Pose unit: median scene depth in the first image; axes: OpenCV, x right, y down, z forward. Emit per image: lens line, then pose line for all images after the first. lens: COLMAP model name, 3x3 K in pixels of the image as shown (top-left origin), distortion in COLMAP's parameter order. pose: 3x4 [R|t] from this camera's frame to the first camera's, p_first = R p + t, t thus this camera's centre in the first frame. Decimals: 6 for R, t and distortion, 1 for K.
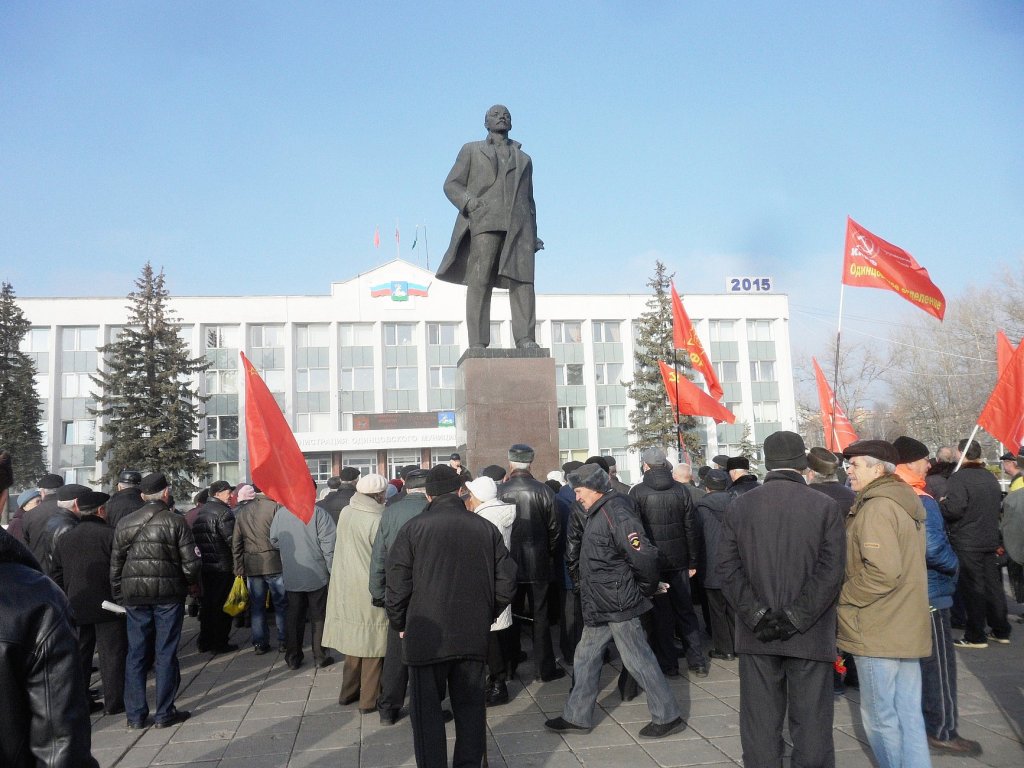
lens RADIAL K [[836.1, 0, 515.7], [0, 836.1, 377.5], [0, 0, 1]] dist [-0.025650, 0.036320]
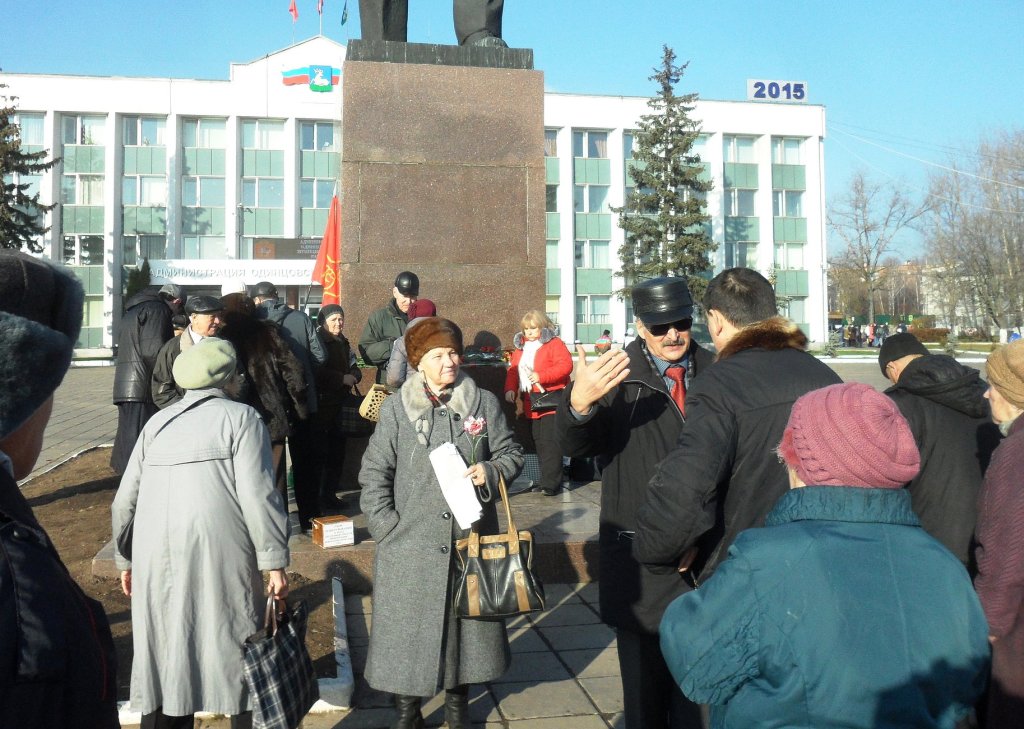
lens RADIAL K [[939.8, 0, 481.3], [0, 939.8, 289.7], [0, 0, 1]] dist [-0.034182, 0.012512]
pose [[0.999285, 0.035785, 0.012226, 0.003540], [-0.036626, 0.996329, 0.077376, 0.018163], [-0.009413, -0.077768, 0.996927, 0.154301]]
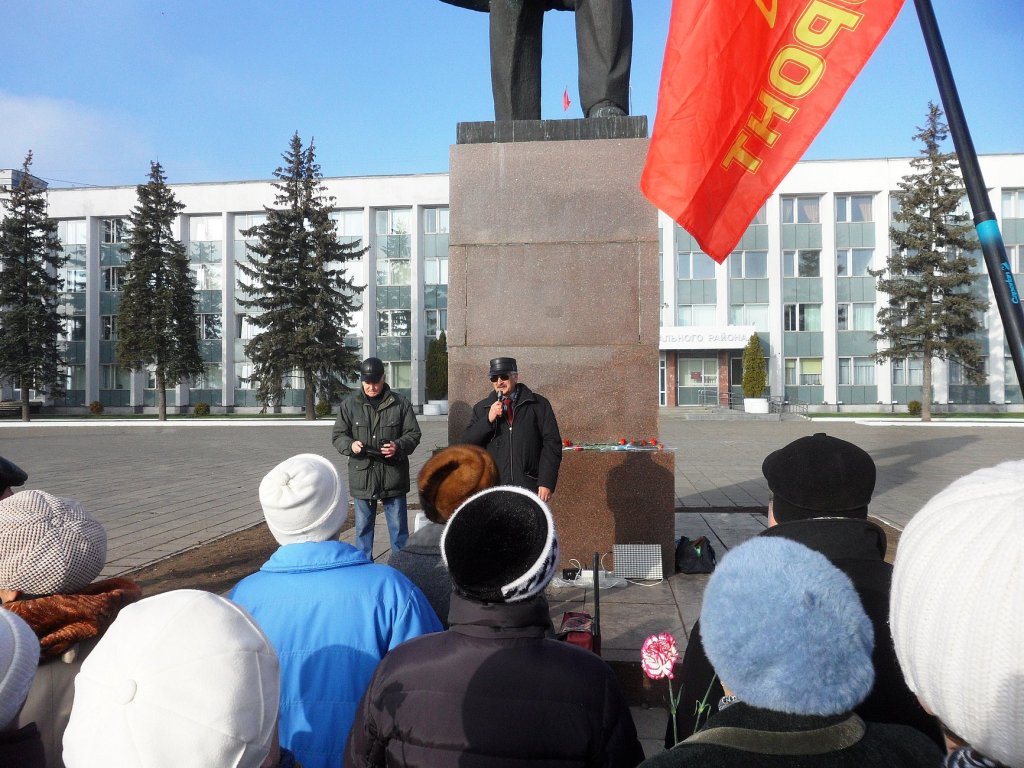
lens RADIAL K [[836.1, 0, 515.7], [0, 836.1, 377.5], [0, 0, 1]] dist [-0.025650, 0.036320]
pose [[0.959953, 0.032871, -0.278226, 0.031876], [-0.000787, 0.993406, 0.114648, 0.015764], [0.280160, -0.109838, 0.953649, 0.178827]]
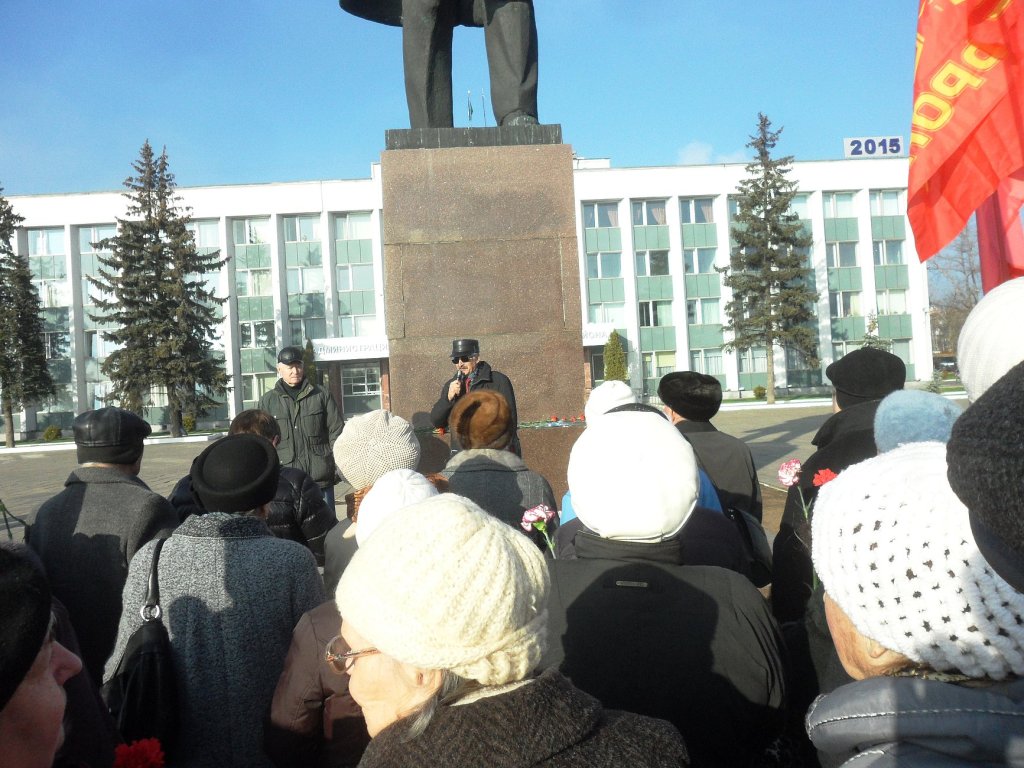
lens RADIAL K [[830.4, 0, 515.3], [0, 830.4, 379.0], [0, 0, 1]] dist [-0.034189, 0.032641]
pose [[0.993638, -0.016012, -0.111480, 0.020886], [0.028544, 0.993327, 0.111740, 0.017771], [0.108947, -0.114211, 0.987465, 0.165293]]
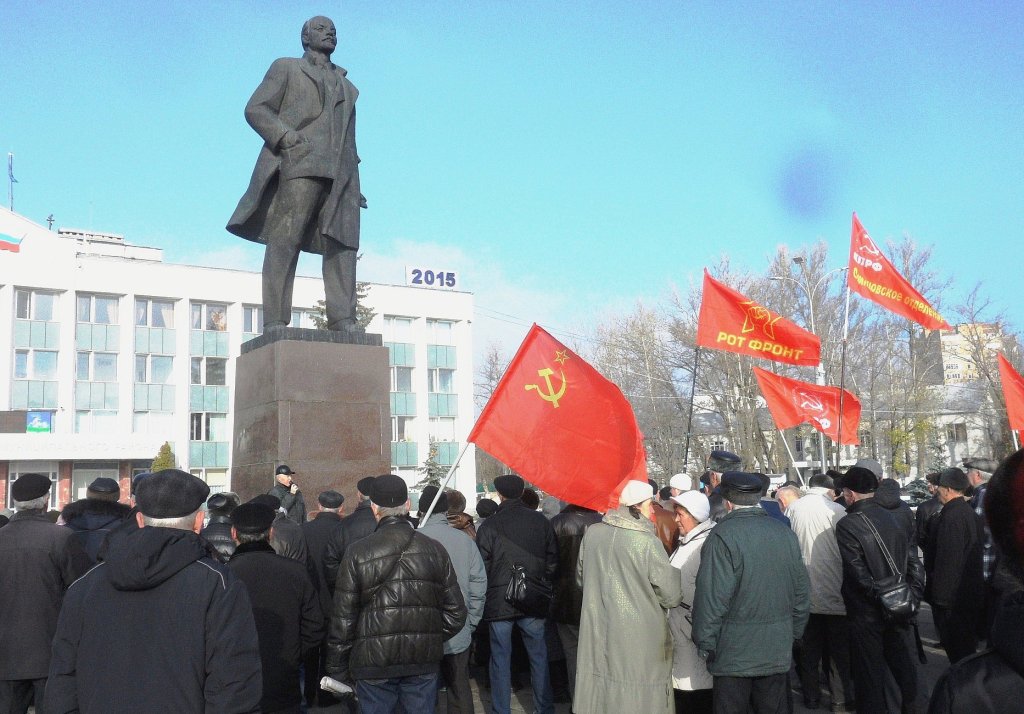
lens RADIAL K [[1027.1, 0, 491.1], [0, 1027.1, 342.0], [0, 0, 1]] dist [-0.009970, -0.006302]
pose [[0.919597, 0.071294, 0.386340, -0.075894], [-0.055476, 0.997107, -0.051955, 0.005216], [-0.388927, 0.026345, 0.920892, 0.023875]]
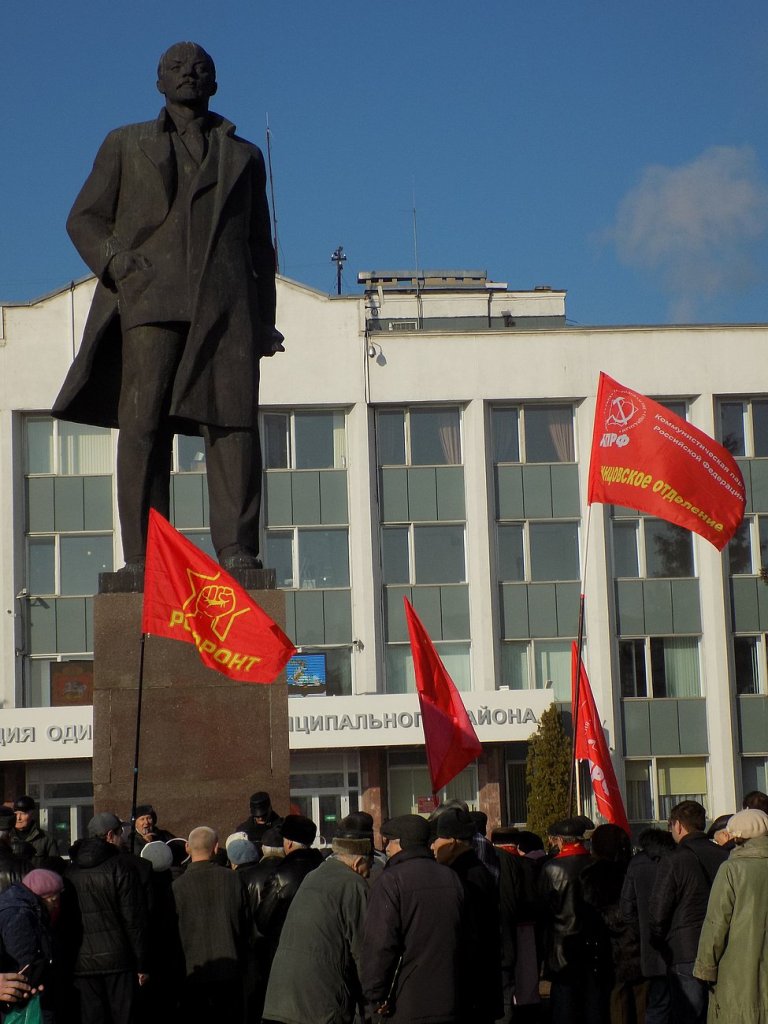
lens RADIAL K [[2604.7, 0, 458.5], [0, 2604.7, 465.3], [0, 0, 1]] dist [0.108960, 0.916364]
pose [[0.996648, -0.006814, -0.081529, 0.085340], [0.005215, 0.999790, -0.019810, -0.020685], [0.081647, 0.019318, 0.996474, -0.151515]]
